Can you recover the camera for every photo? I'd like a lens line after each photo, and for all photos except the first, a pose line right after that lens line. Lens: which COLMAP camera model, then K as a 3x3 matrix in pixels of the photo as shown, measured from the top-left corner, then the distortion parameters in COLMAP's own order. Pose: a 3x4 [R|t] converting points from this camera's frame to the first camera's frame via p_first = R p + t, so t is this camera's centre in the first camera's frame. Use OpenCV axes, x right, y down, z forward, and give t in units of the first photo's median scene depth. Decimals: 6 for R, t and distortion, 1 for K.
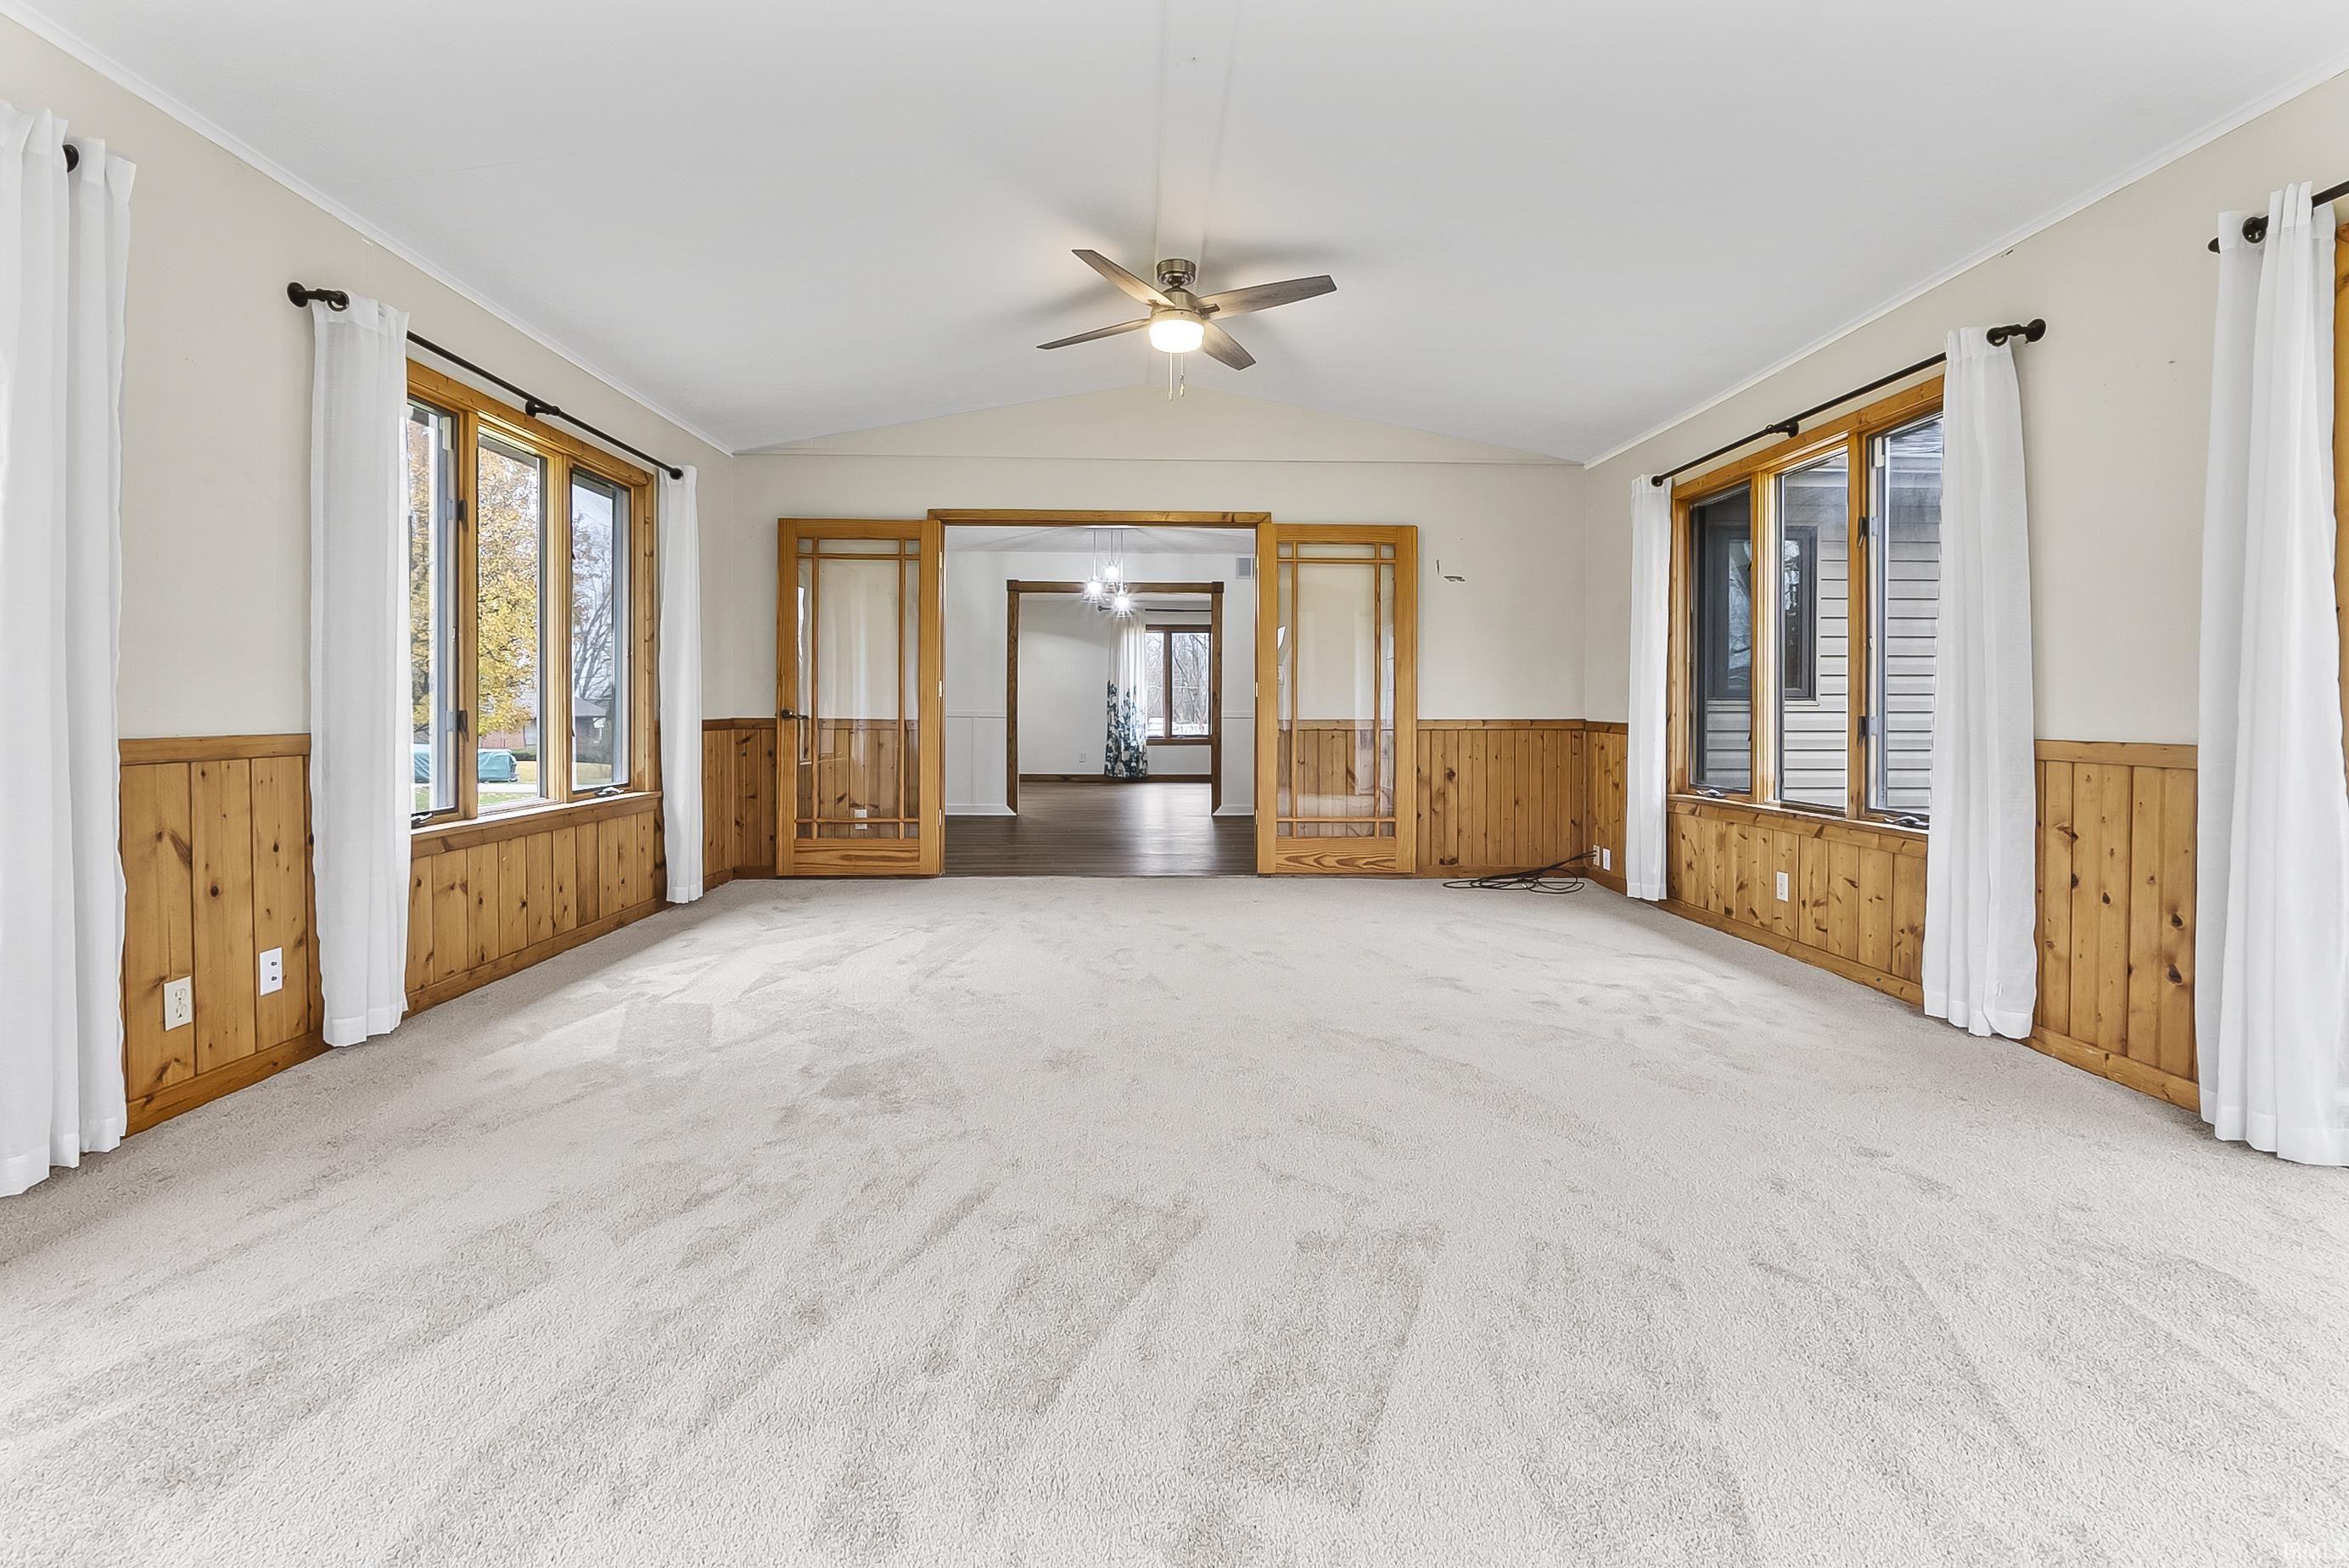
lens RADIAL K [[1009.8, 0, 1192.0], [0, 1009.8, 717.2], [0, 0, 1]] dist [-0.007181, 0.000237]
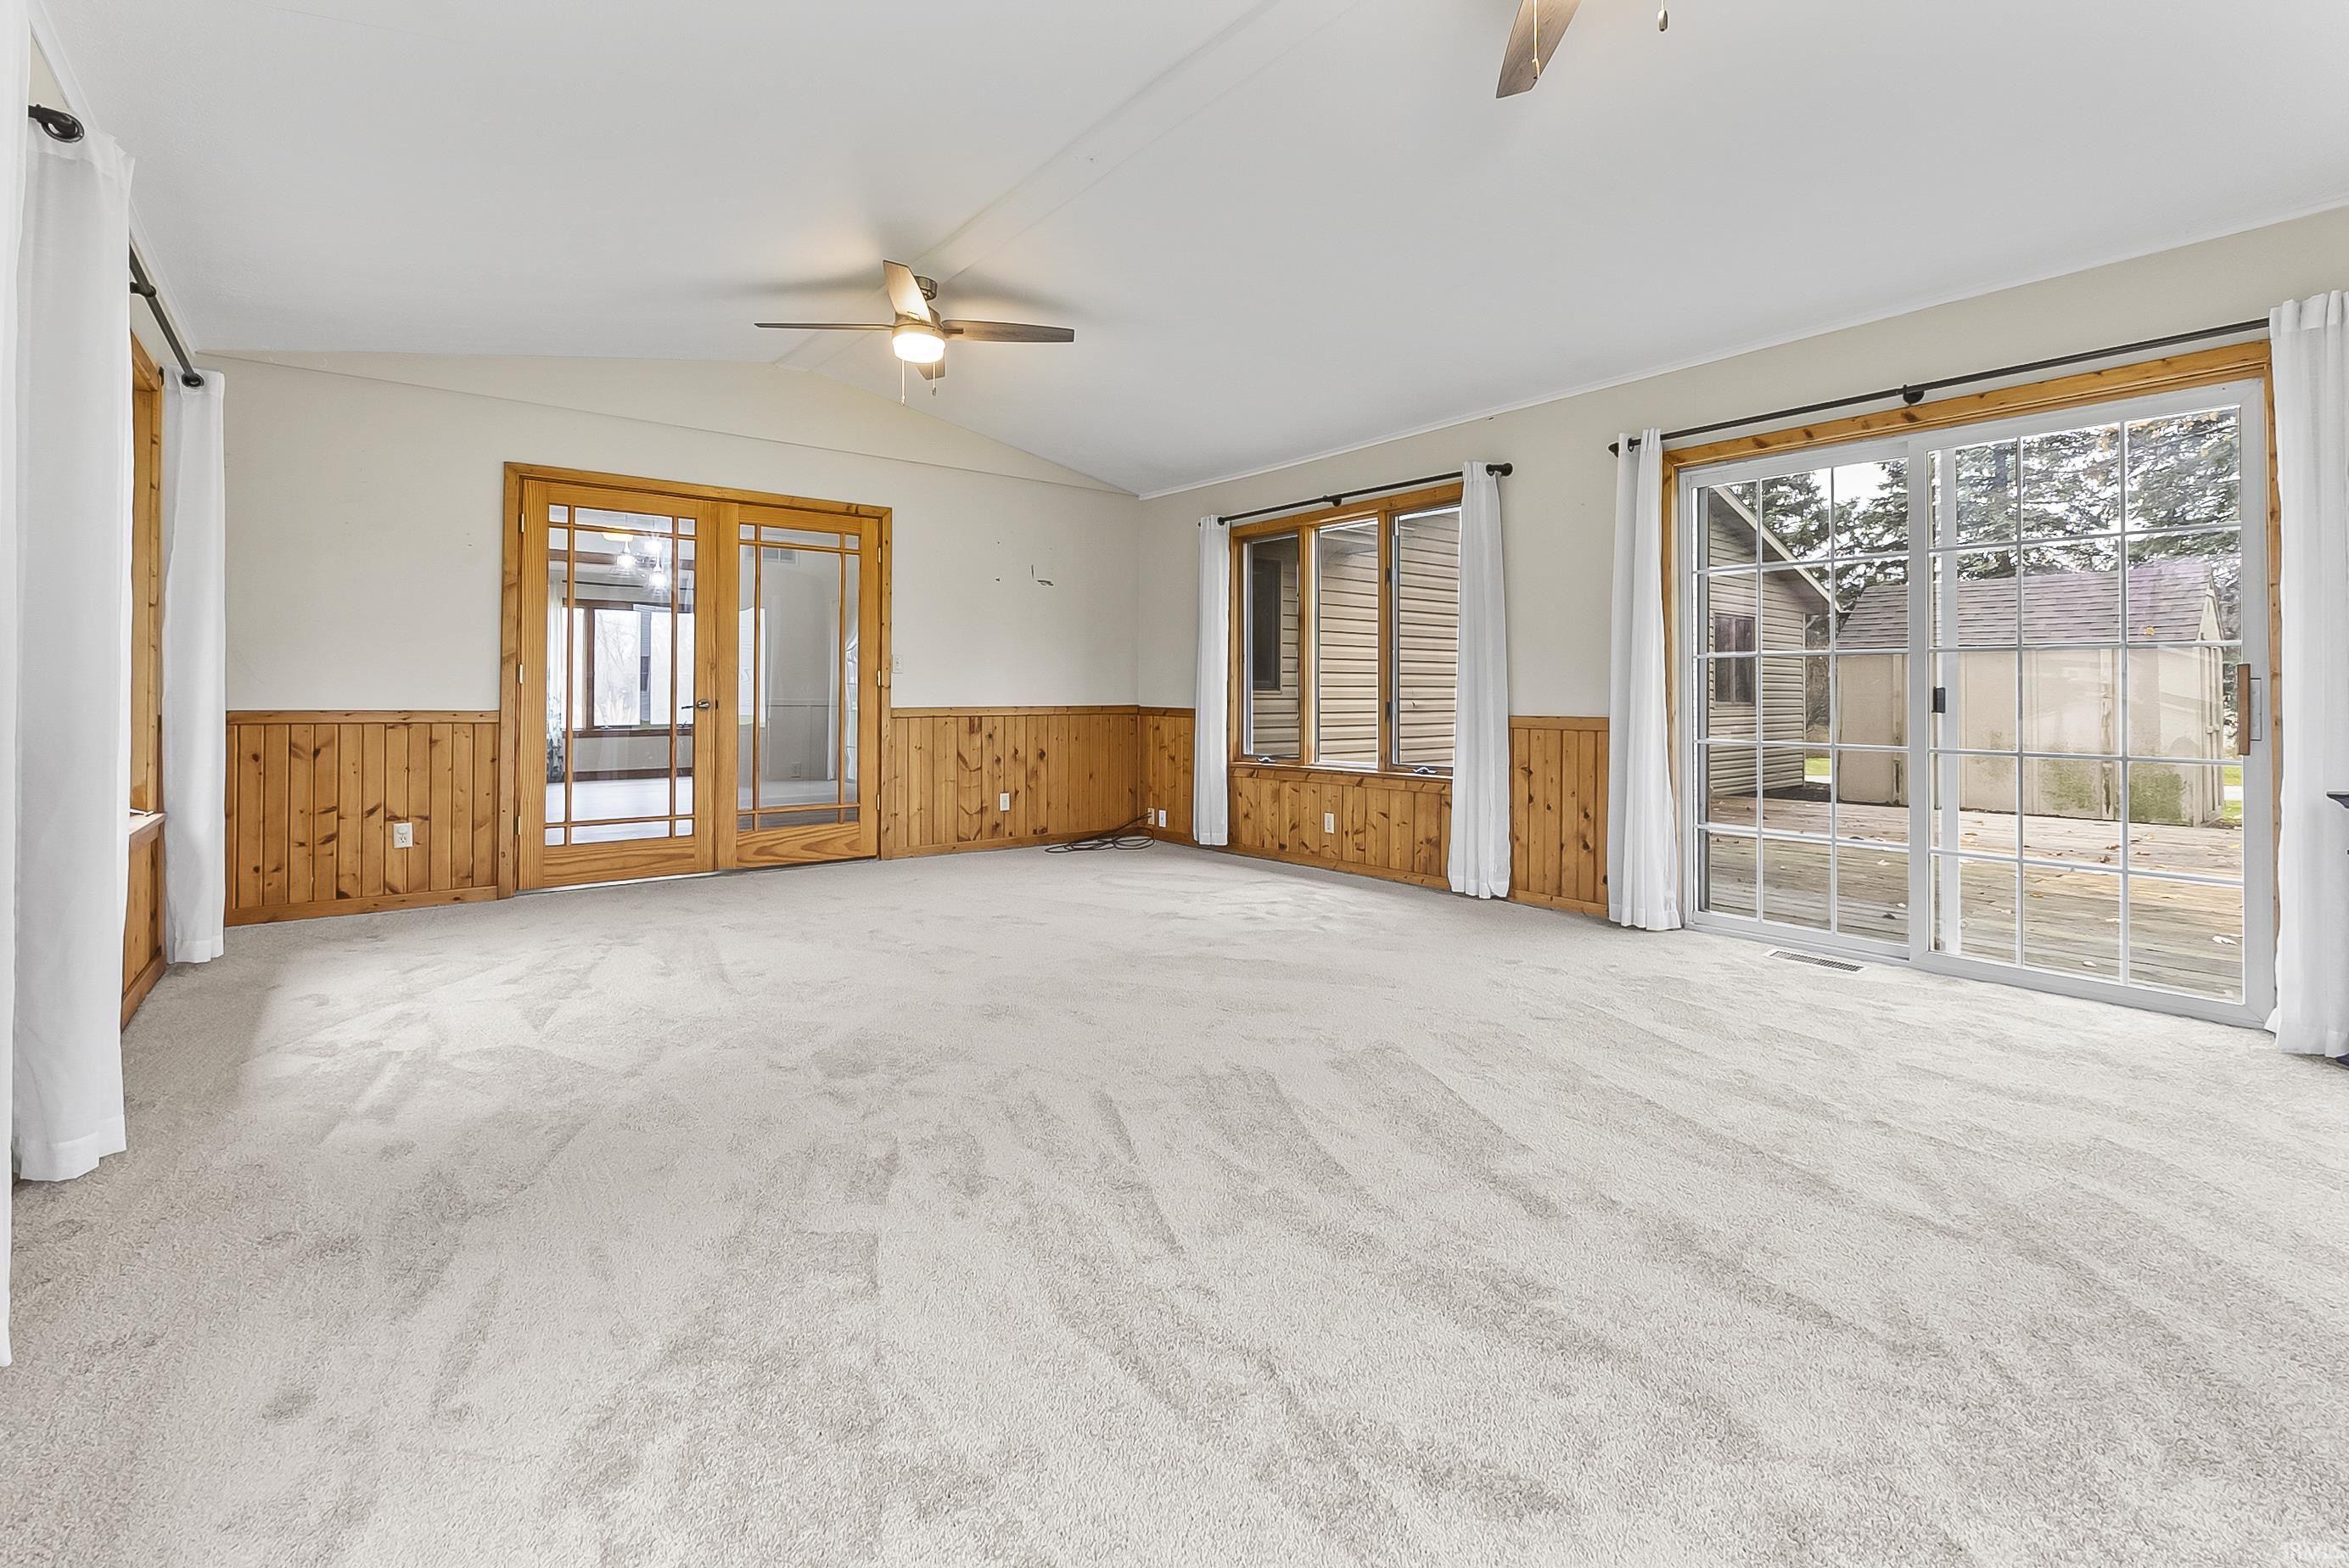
lens RADIAL K [[1009.8, 0, 1180.5], [0, 1009.8, 704.9], [0, 0, 1]] dist [-0.007181, 0.000237]
pose [[0.807735, -0.005955, 0.589516, -0.468361], [0.005423, 0.999982, 0.002670, -0.002694], [-0.589521, 0.001040, 0.807752, -0.022478]]
